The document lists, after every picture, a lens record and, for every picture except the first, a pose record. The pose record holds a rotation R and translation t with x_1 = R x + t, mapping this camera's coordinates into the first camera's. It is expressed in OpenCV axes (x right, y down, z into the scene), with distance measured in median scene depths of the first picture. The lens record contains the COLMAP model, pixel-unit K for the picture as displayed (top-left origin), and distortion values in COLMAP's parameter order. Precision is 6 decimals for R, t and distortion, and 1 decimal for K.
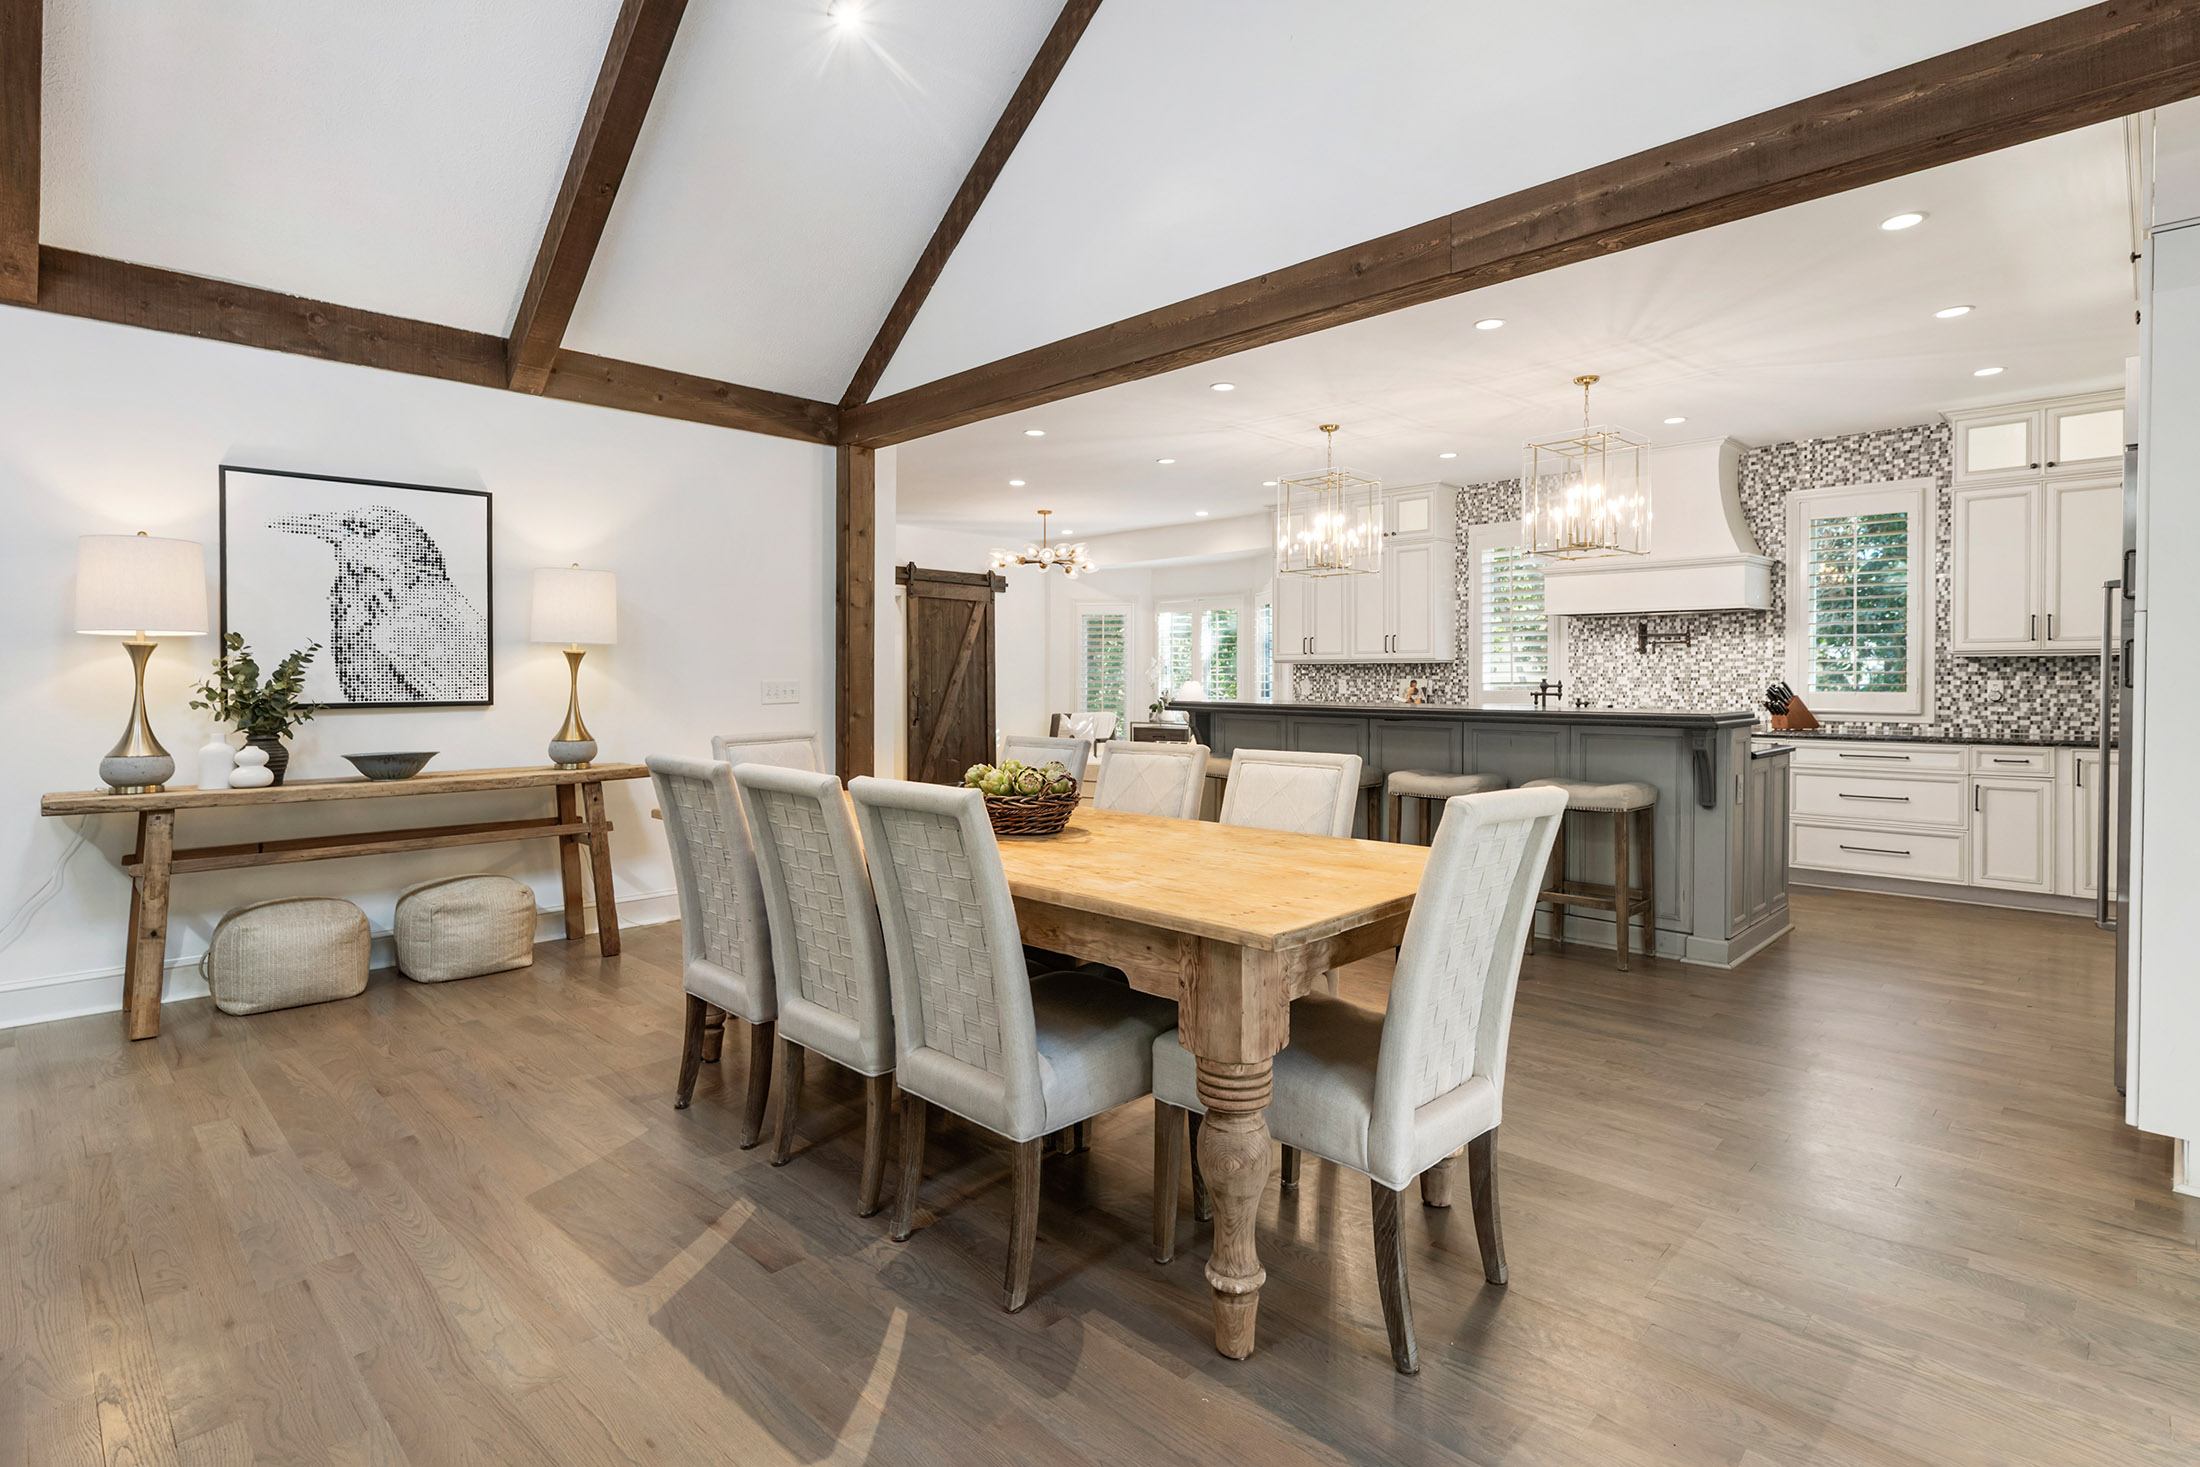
lens RADIAL K [[1095.2, 0, 1086.8], [0, 1095.2, 688.8], [0, 0, 1]] dist [-0.002433, 0.000388]
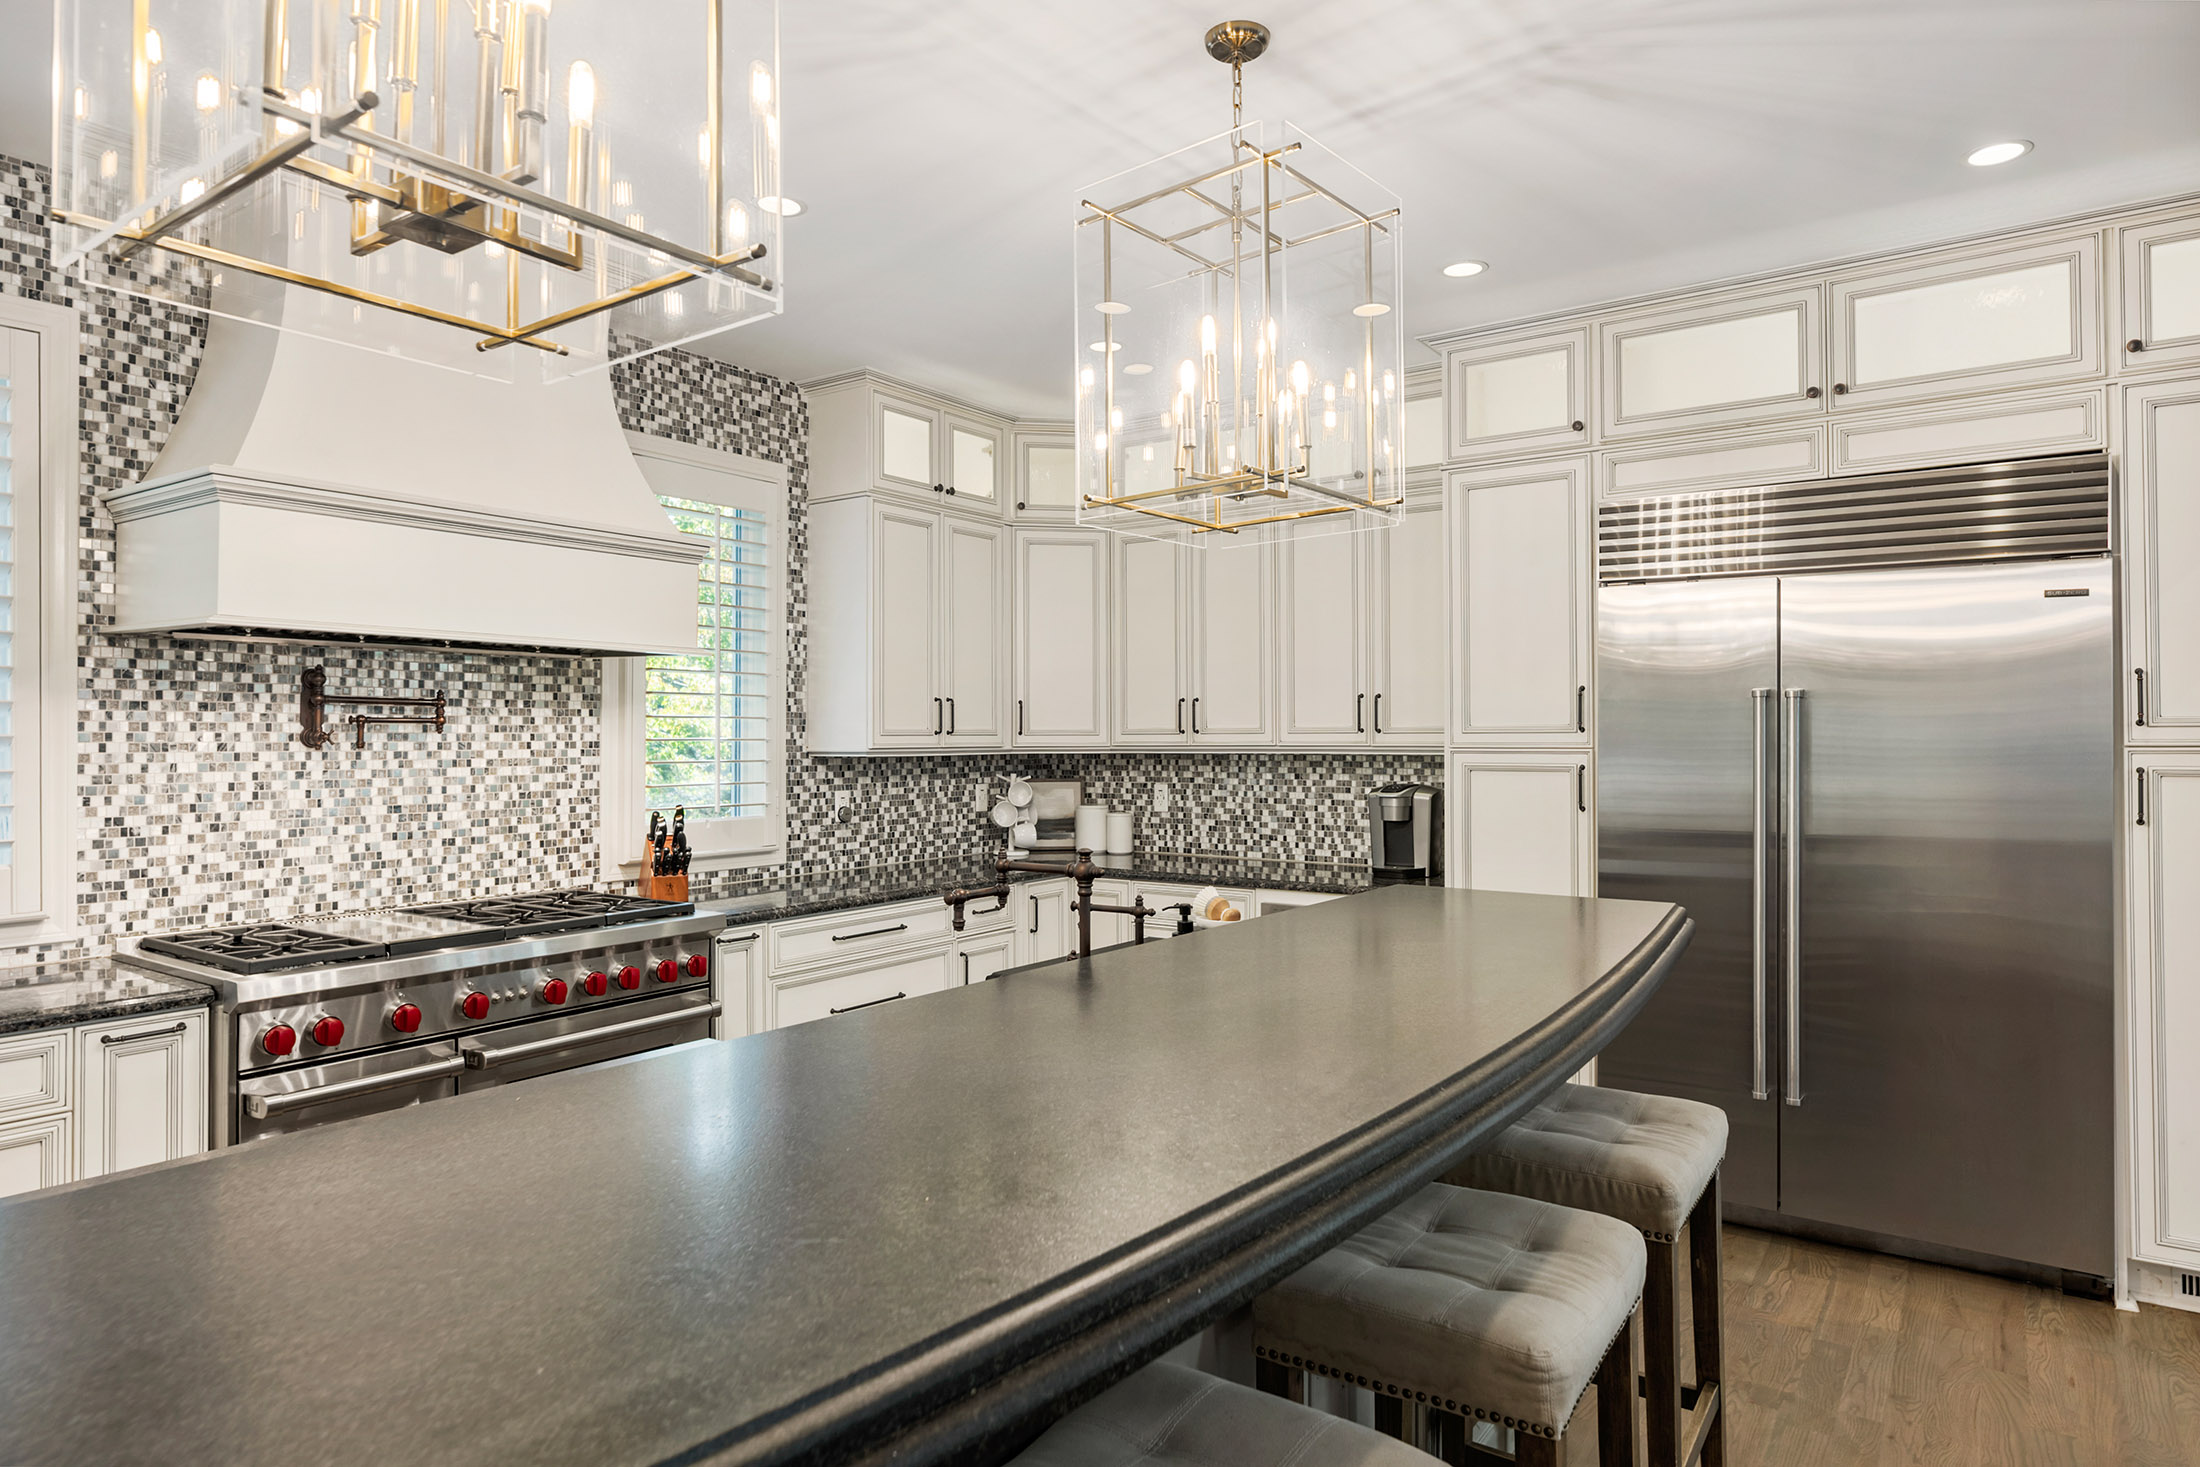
lens RADIAL K [[1283.0, 0, 1089.7], [0, 1283.0, 721.3], [0, 0, 1]] dist [0.000334, -0.001455]
pose [[-0.168253, 0.011741, 0.985674, 0.025613], [0.011781, 0.999882, -0.009899, -0.034305], [-0.985674, 0.009947, -0.168371, 0.827438]]
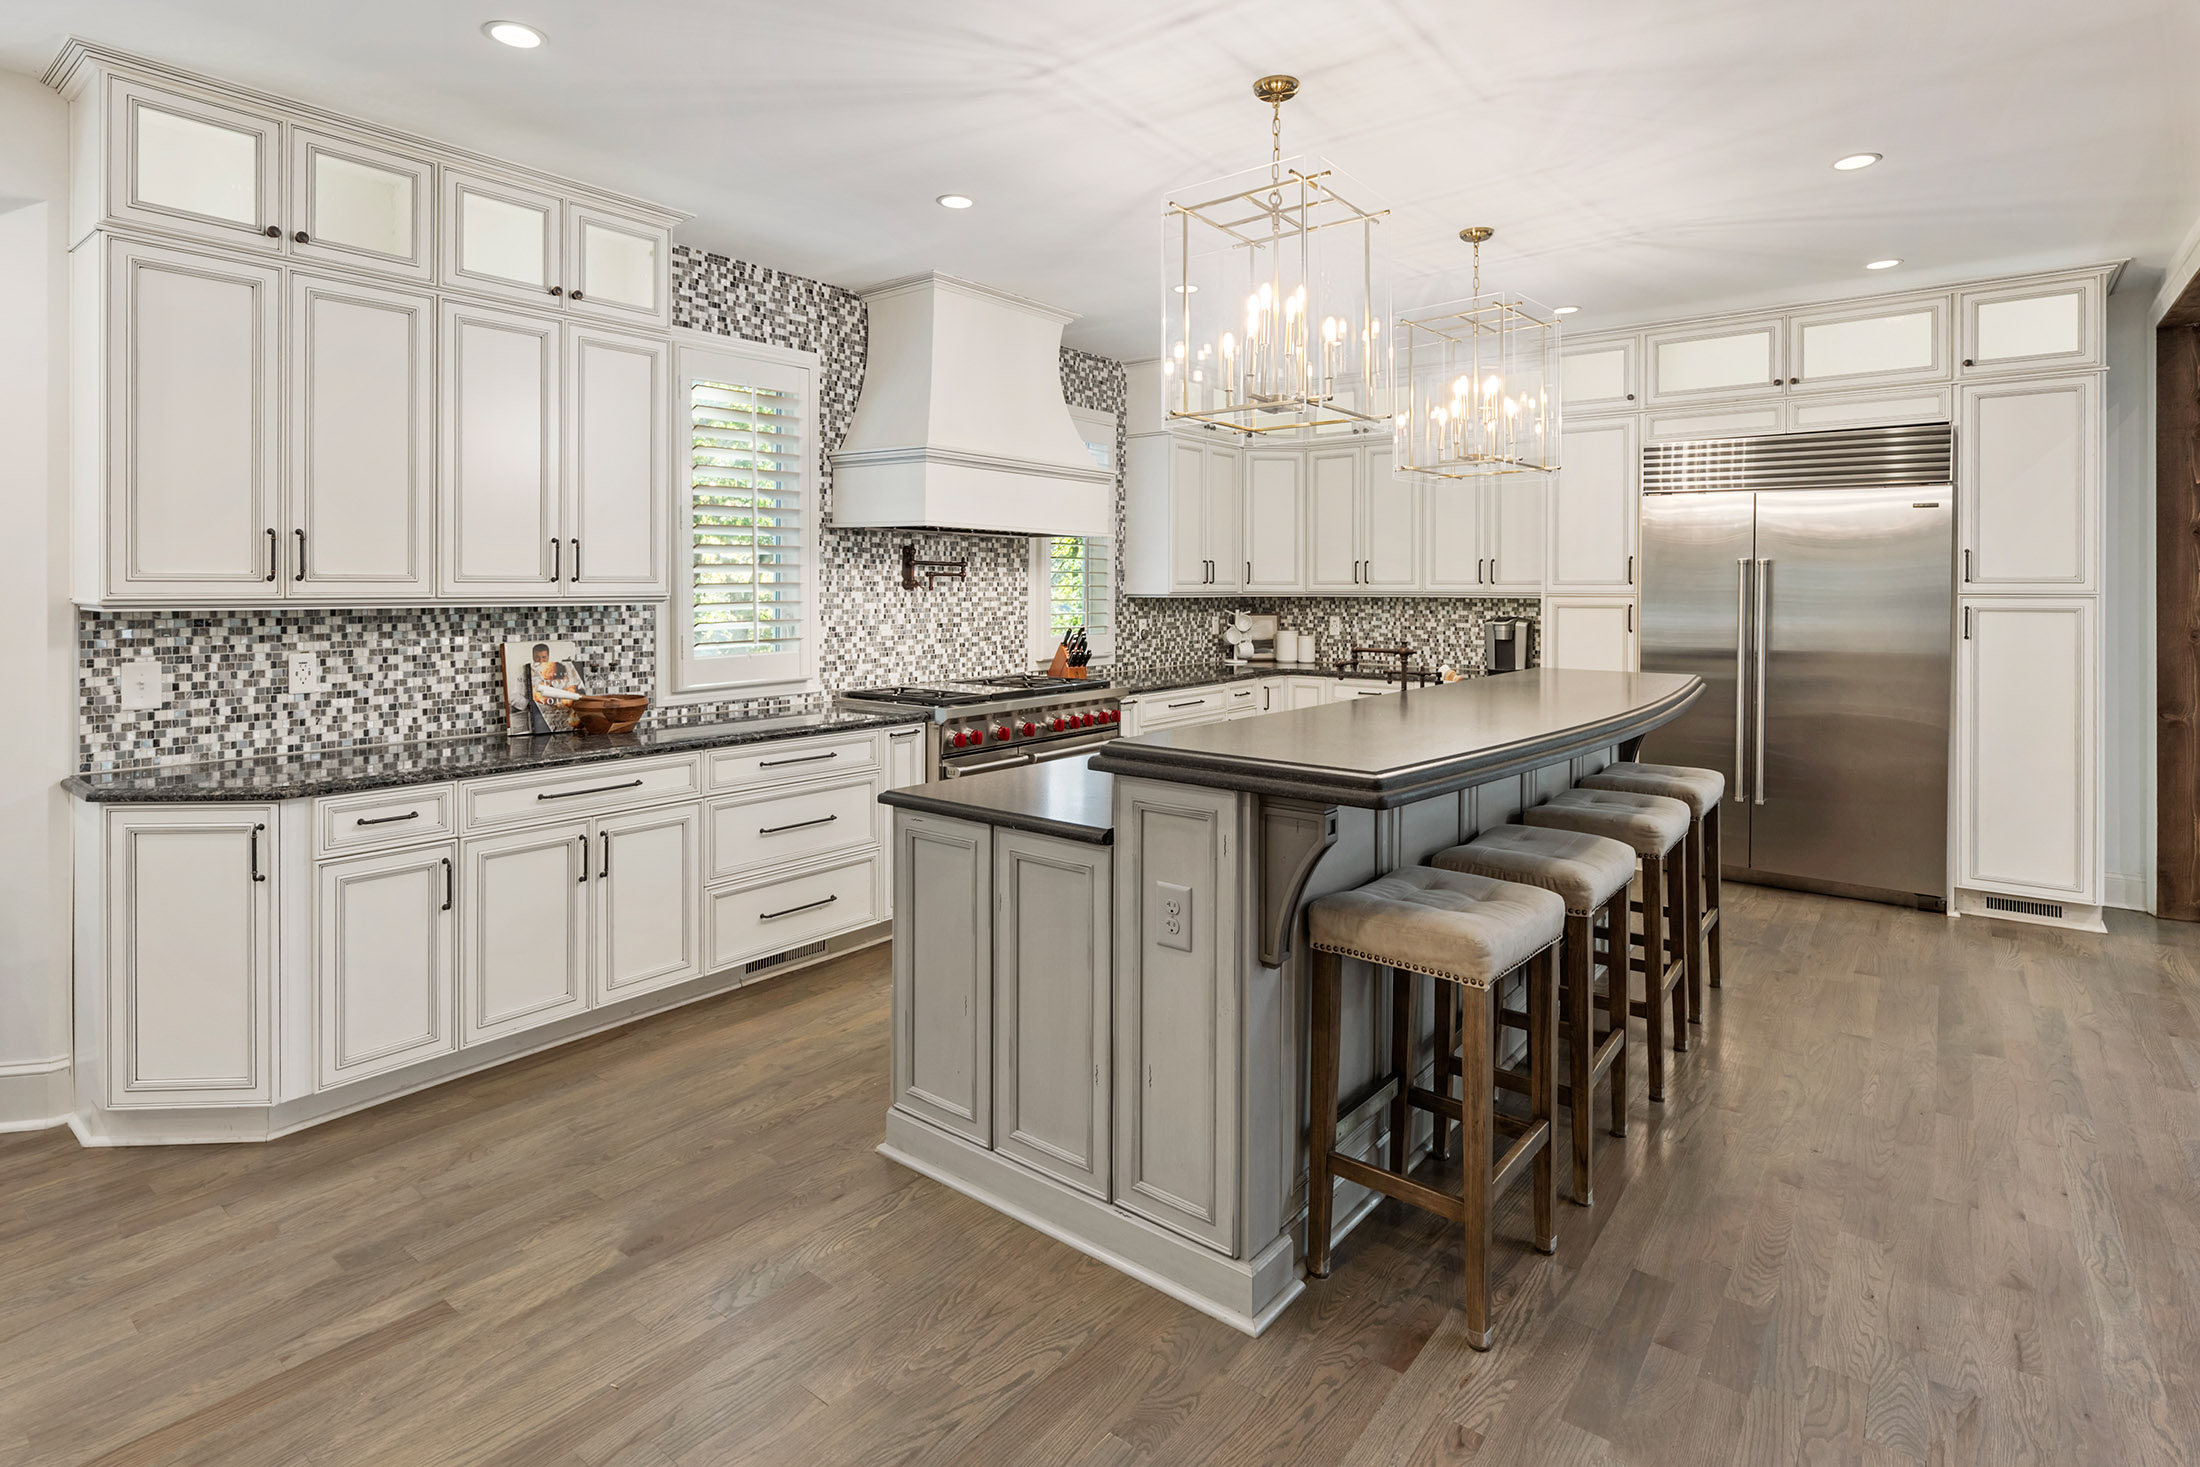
lens RADIAL K [[1095.2, 0, 1096.0], [0, 1095.2, 591.6], [0, 0, 1]] dist [-0.002433, 0.000388]
pose [[-0.120447, -0.006573, 0.992698, -0.179193], [0.007332, 0.999945, 0.007511, -0.035938], [-0.992693, 0.008183, -0.120392, 0.987073]]
